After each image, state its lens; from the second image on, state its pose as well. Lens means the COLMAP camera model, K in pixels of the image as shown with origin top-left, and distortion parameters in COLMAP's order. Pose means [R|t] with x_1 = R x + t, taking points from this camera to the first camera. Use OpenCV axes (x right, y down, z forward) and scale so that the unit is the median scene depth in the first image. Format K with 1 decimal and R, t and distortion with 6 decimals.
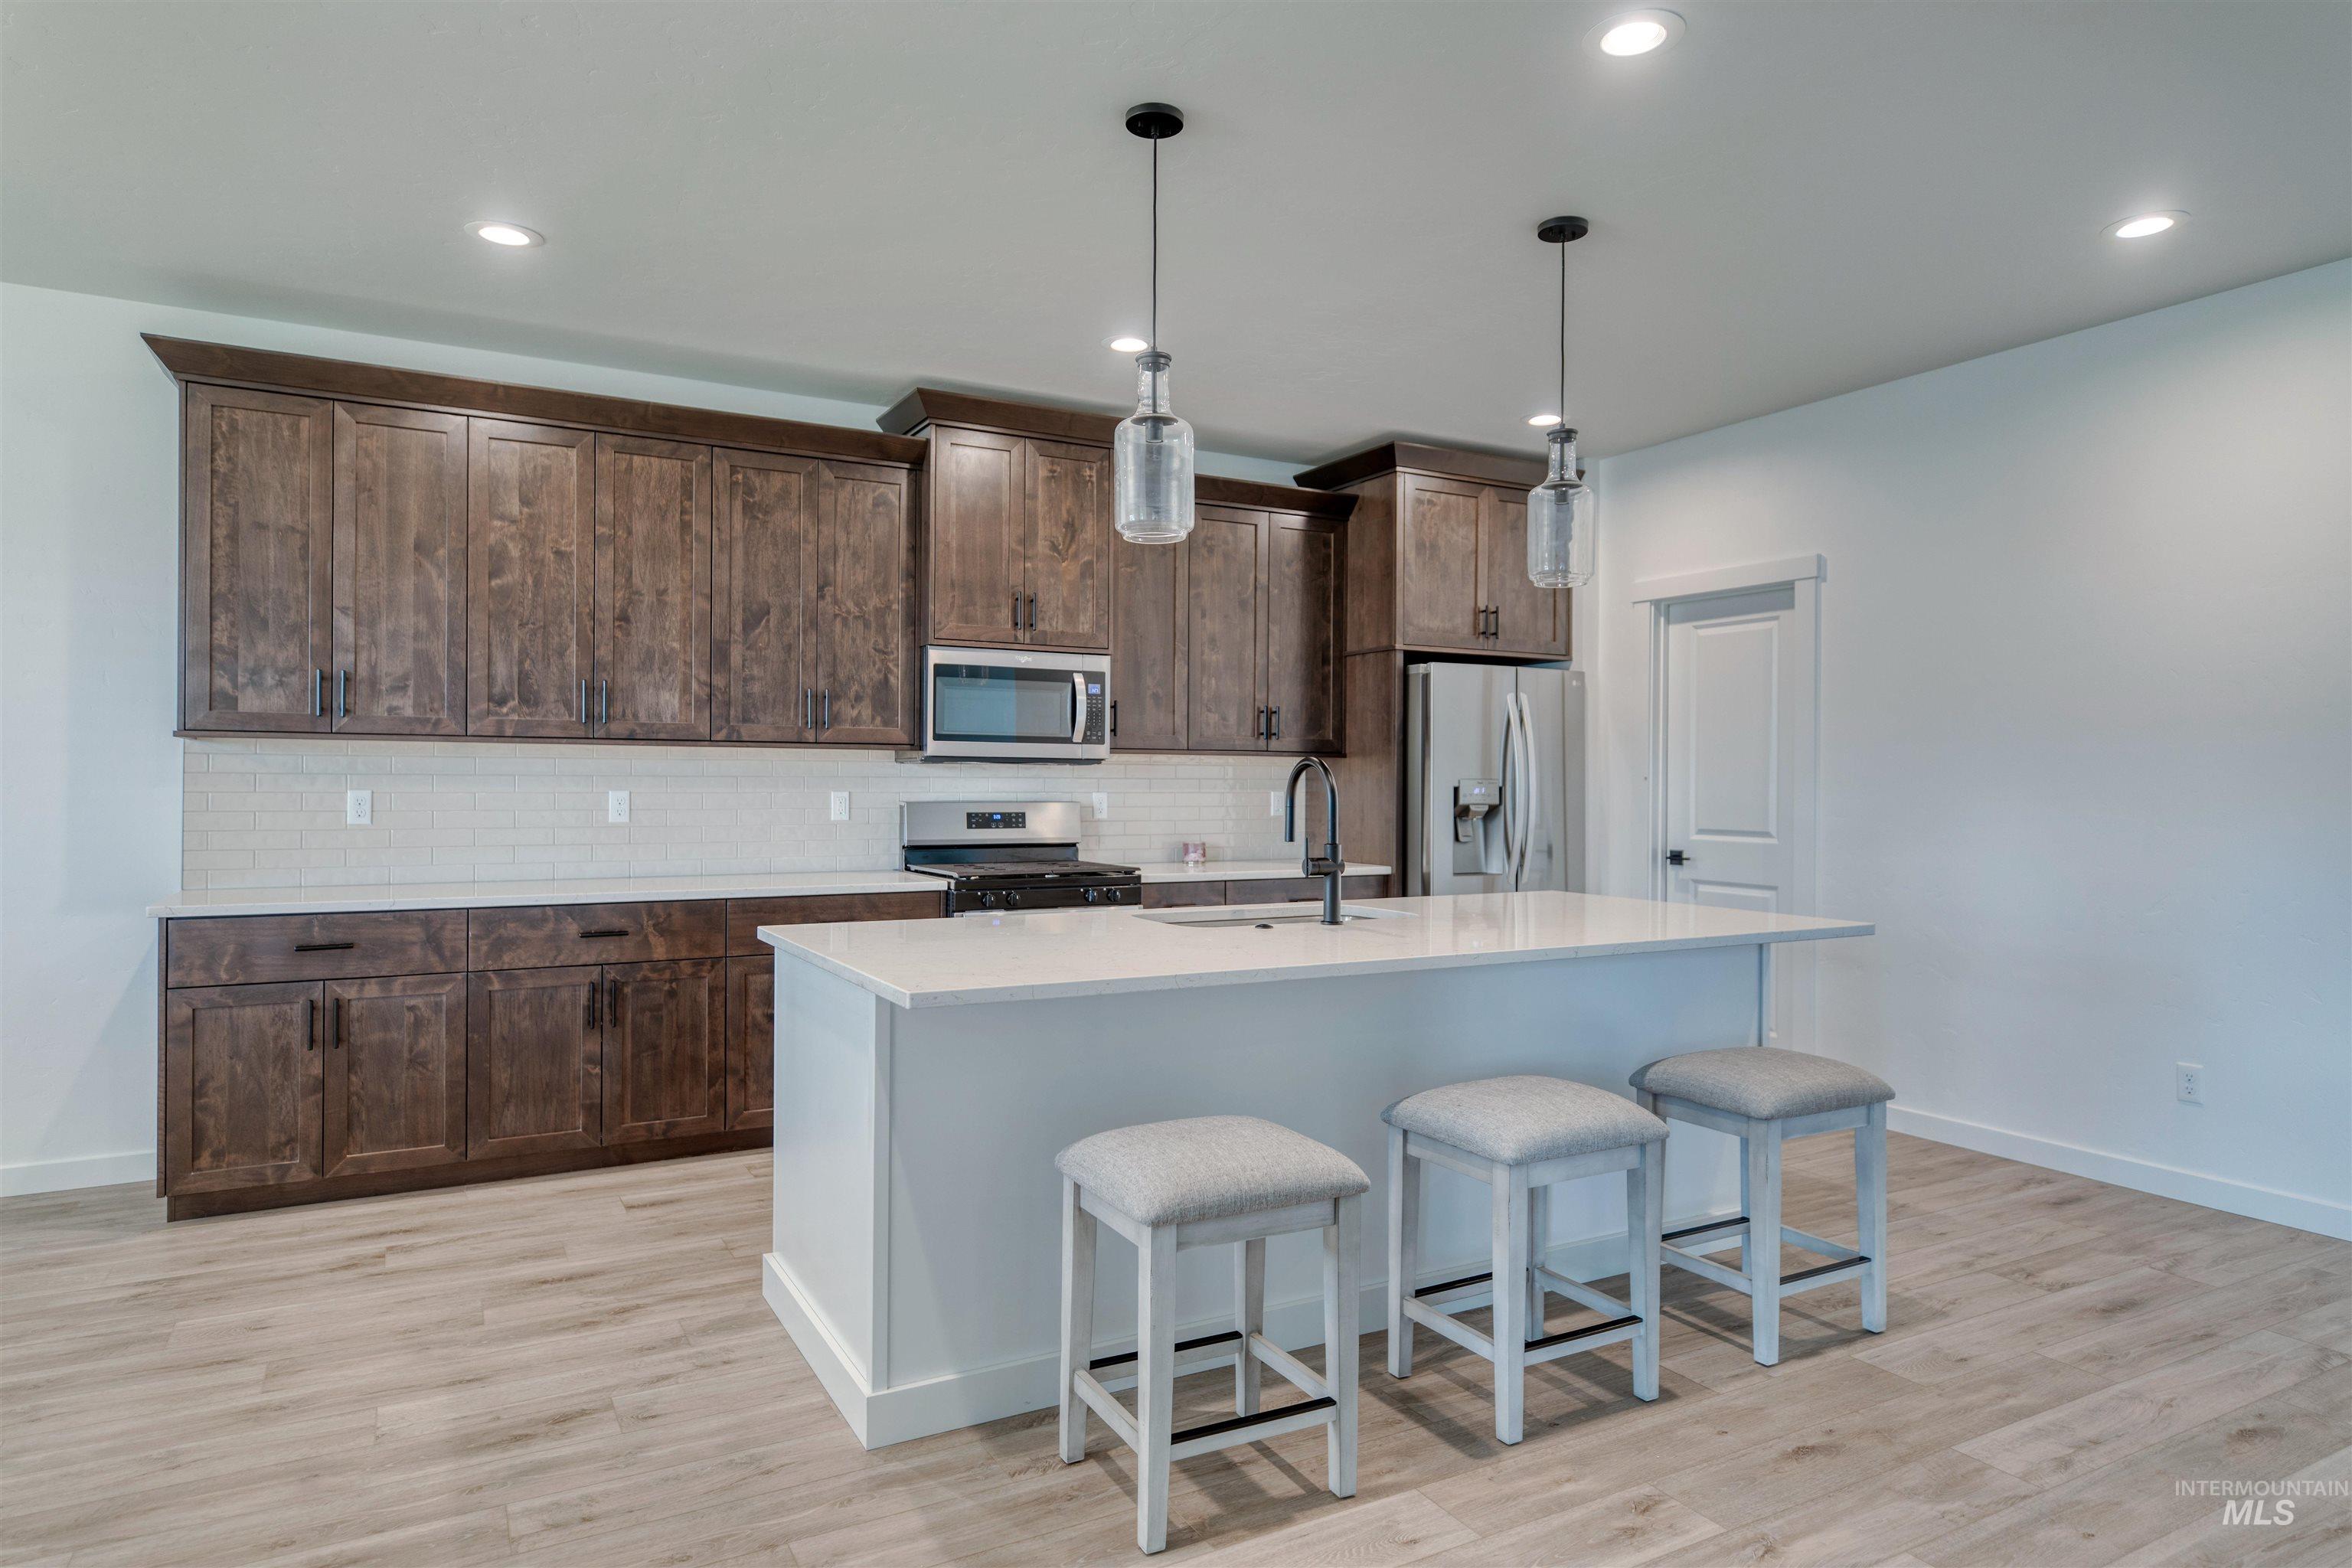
lens RADIAL K [[1380.2, 0, 1186.3], [0, 1380.2, 777.5], [0, 0, 1]] dist [0.006869, 0.001103]
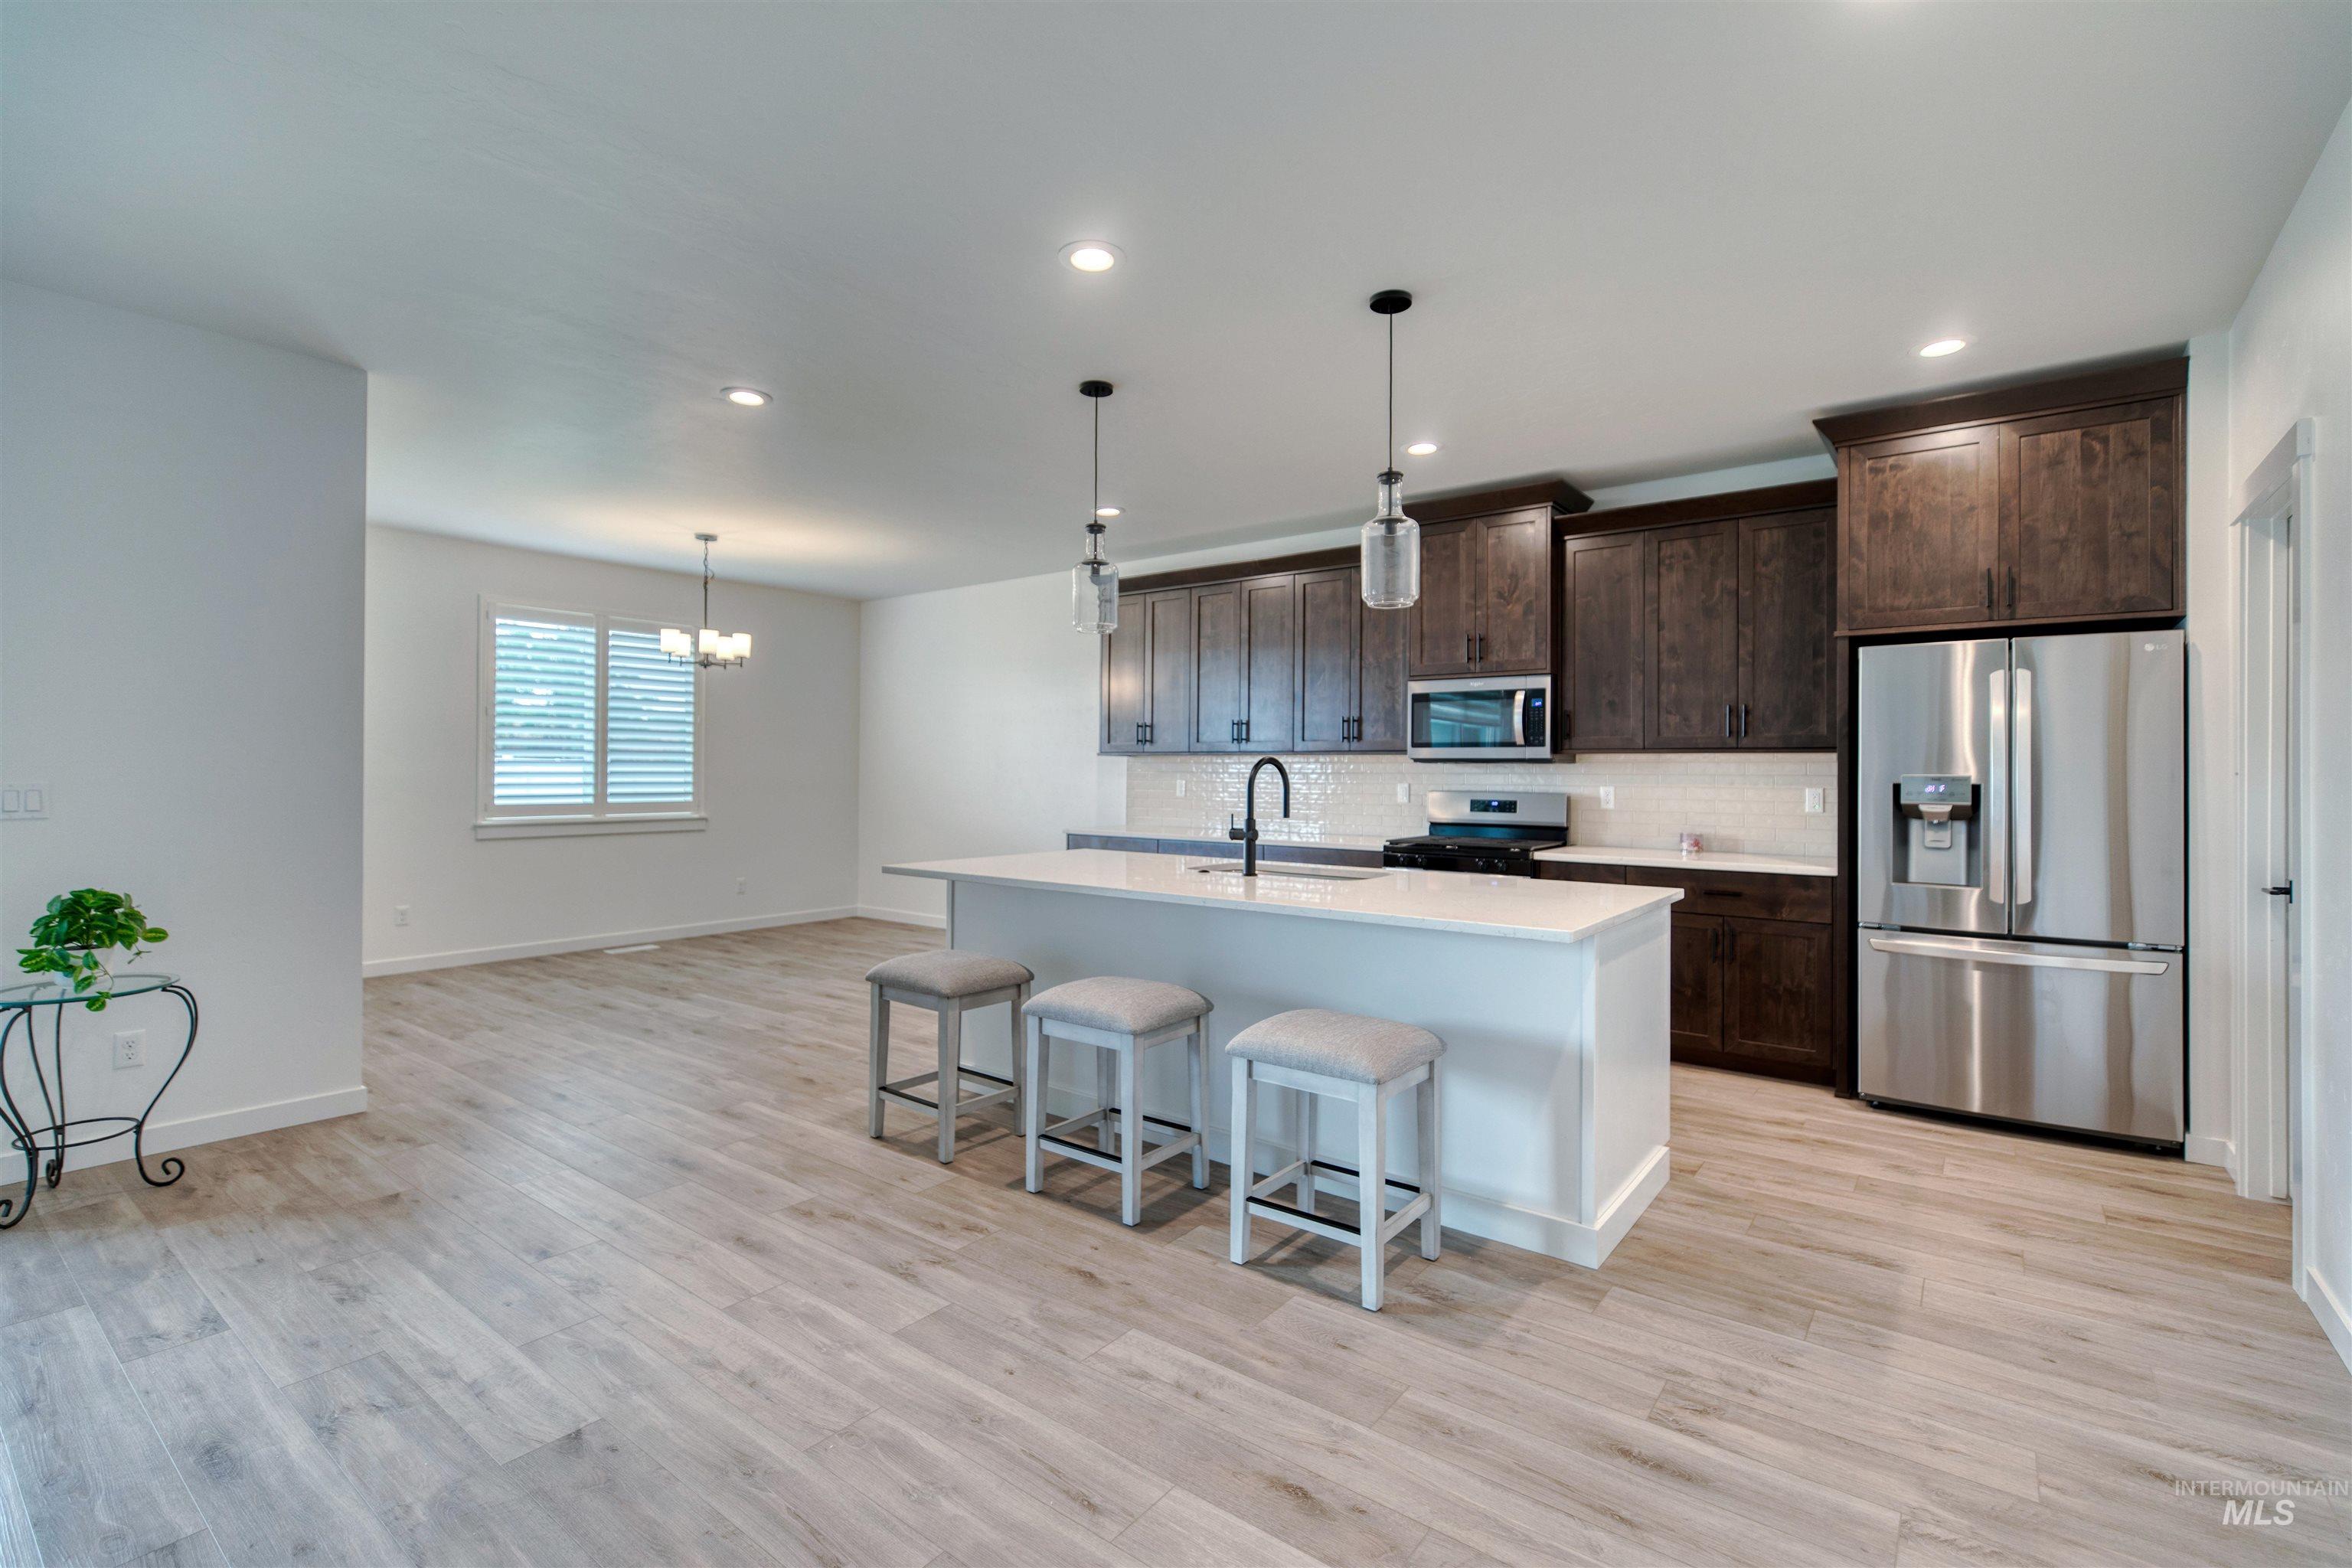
lens RADIAL K [[1051.9, 0, 1179.7], [0, 1051.9, 773.5], [0, 0, 1]] dist [0.006947, -0.001351]
pose [[0.394905, -0.002555, -0.918718, 0.878765], [-0.002064, 0.999991, -0.003668, 0.005188], [0.918720, 0.003345, 0.394896, 0.423203]]
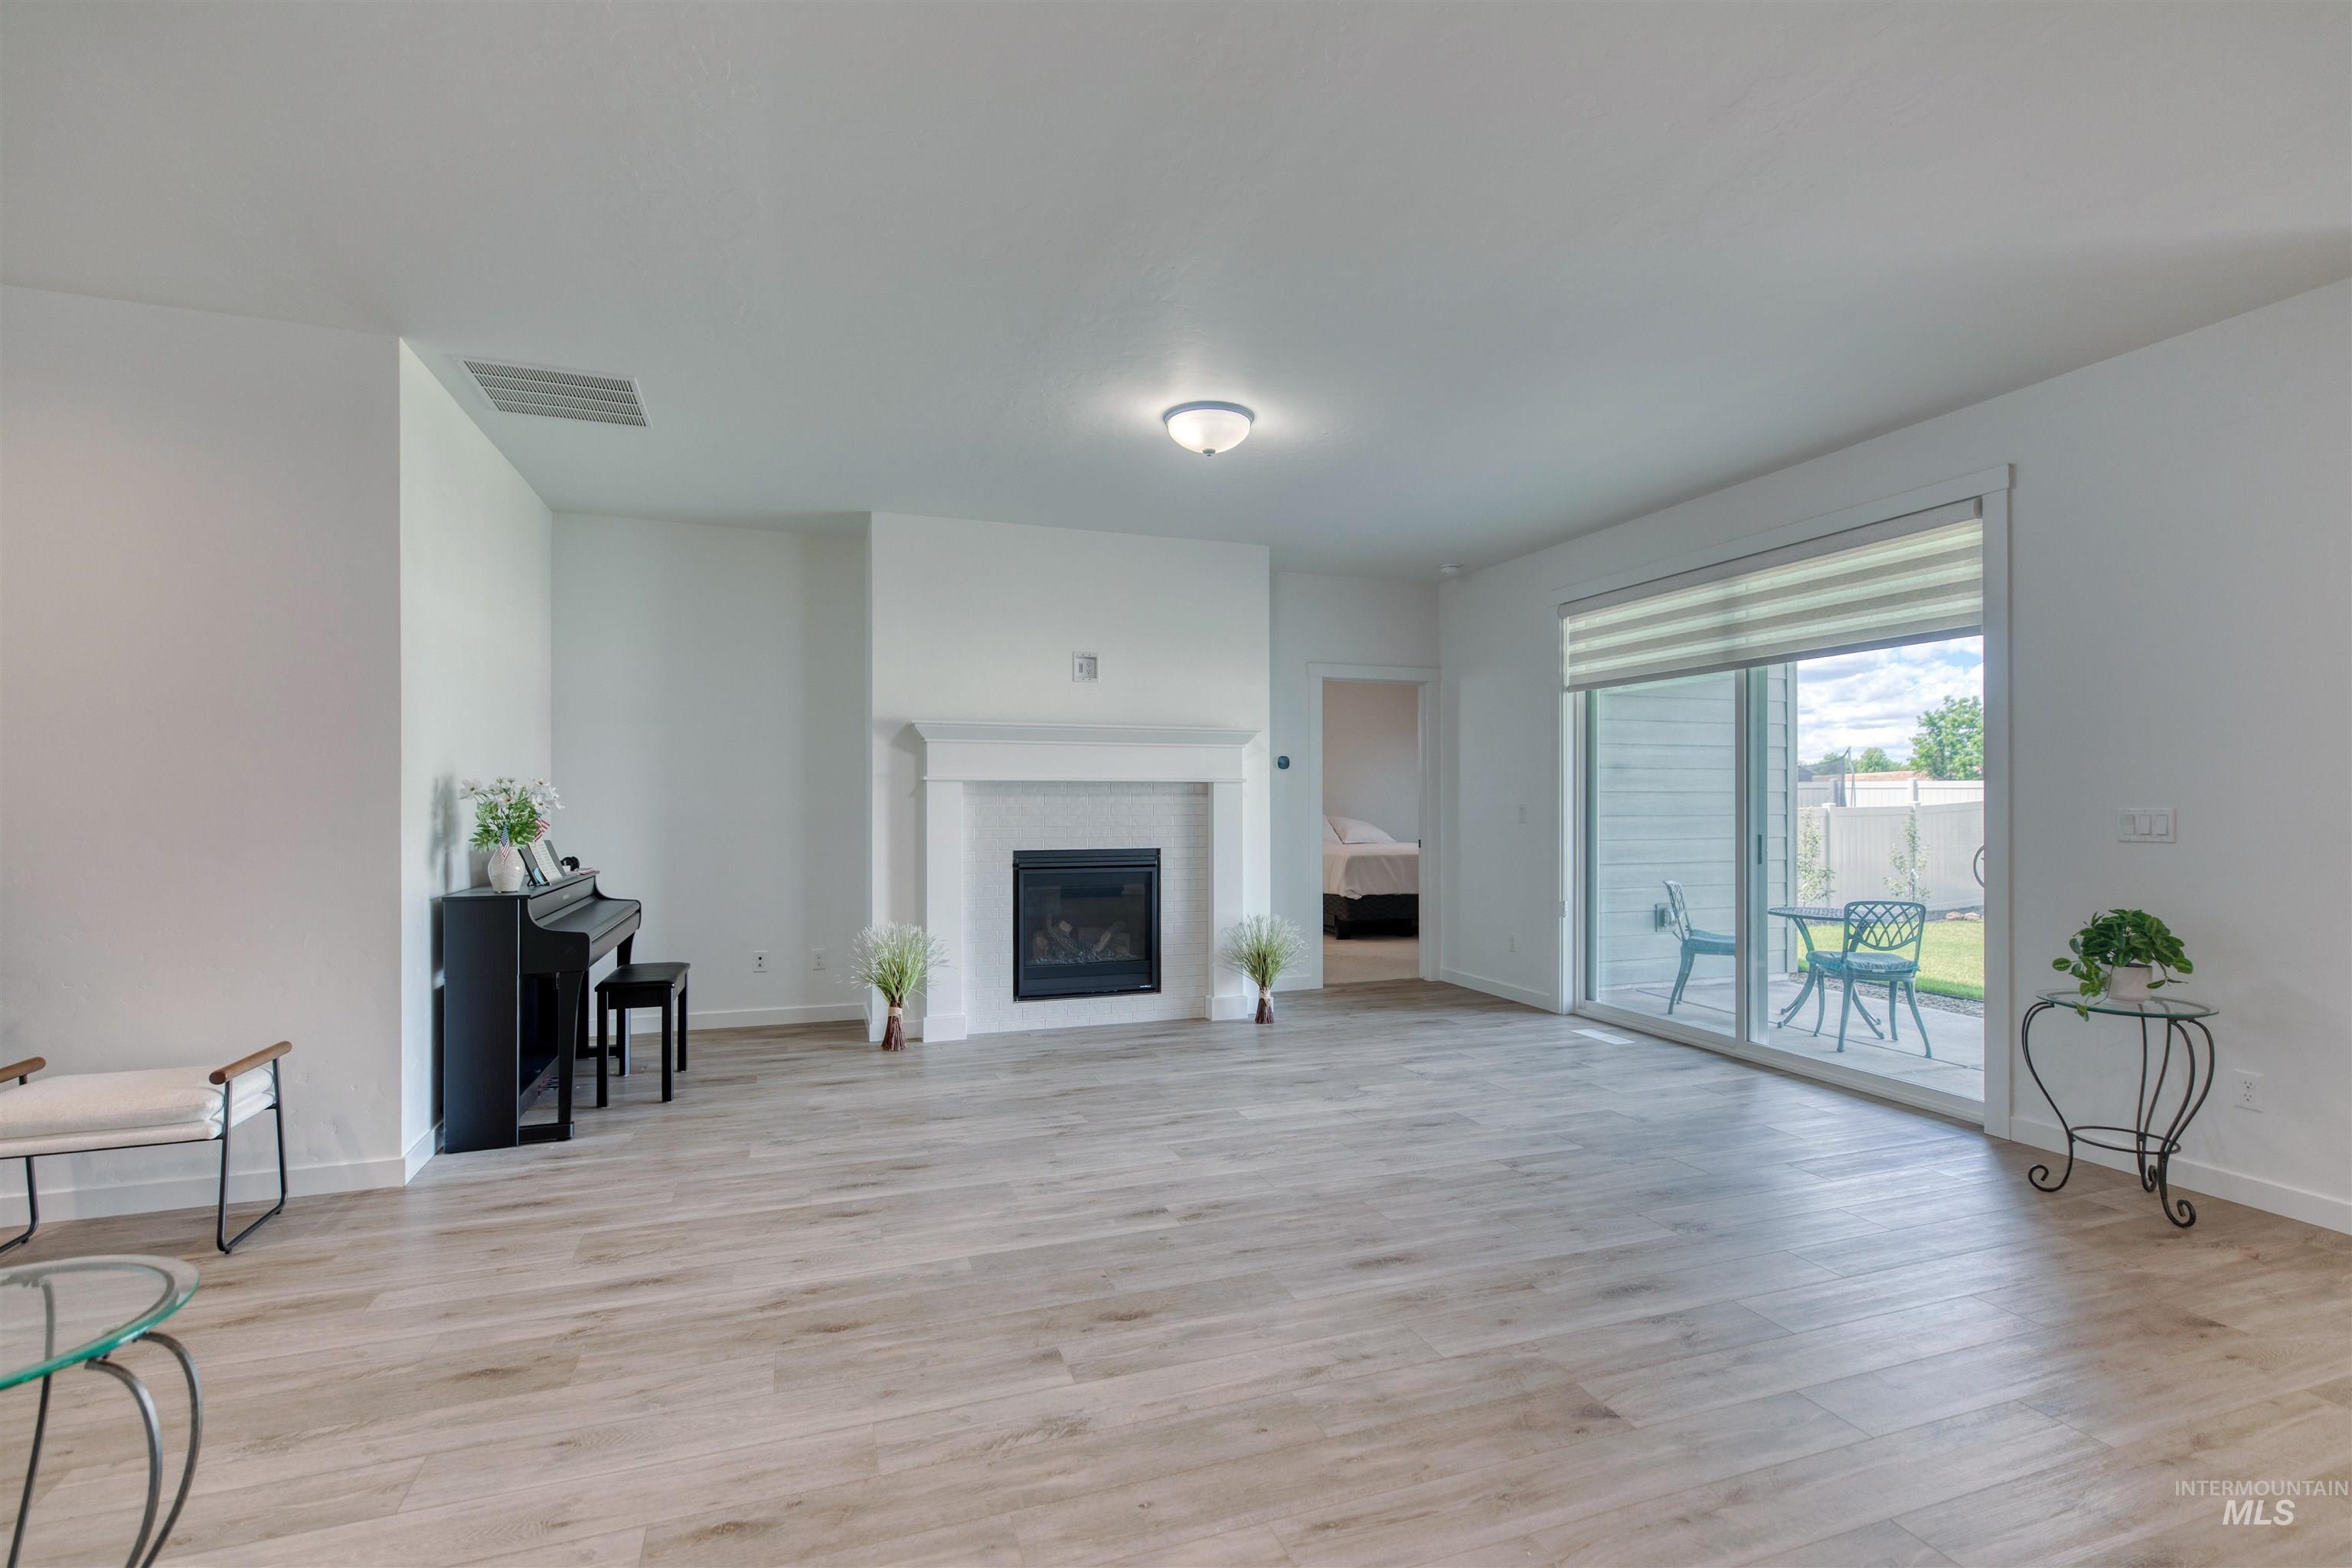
lens RADIAL K [[1051.9, 0, 1198.9], [0, 1051.9, 833.1], [0, 0, 1]] dist [0.006947, -0.001351]
pose [[-0.987433, -0.008734, 0.157796, 0.452904], [-0.004262, 0.999580, 0.028661, 0.006026], [-0.157980, 0.027628, -0.987056, 0.891327]]
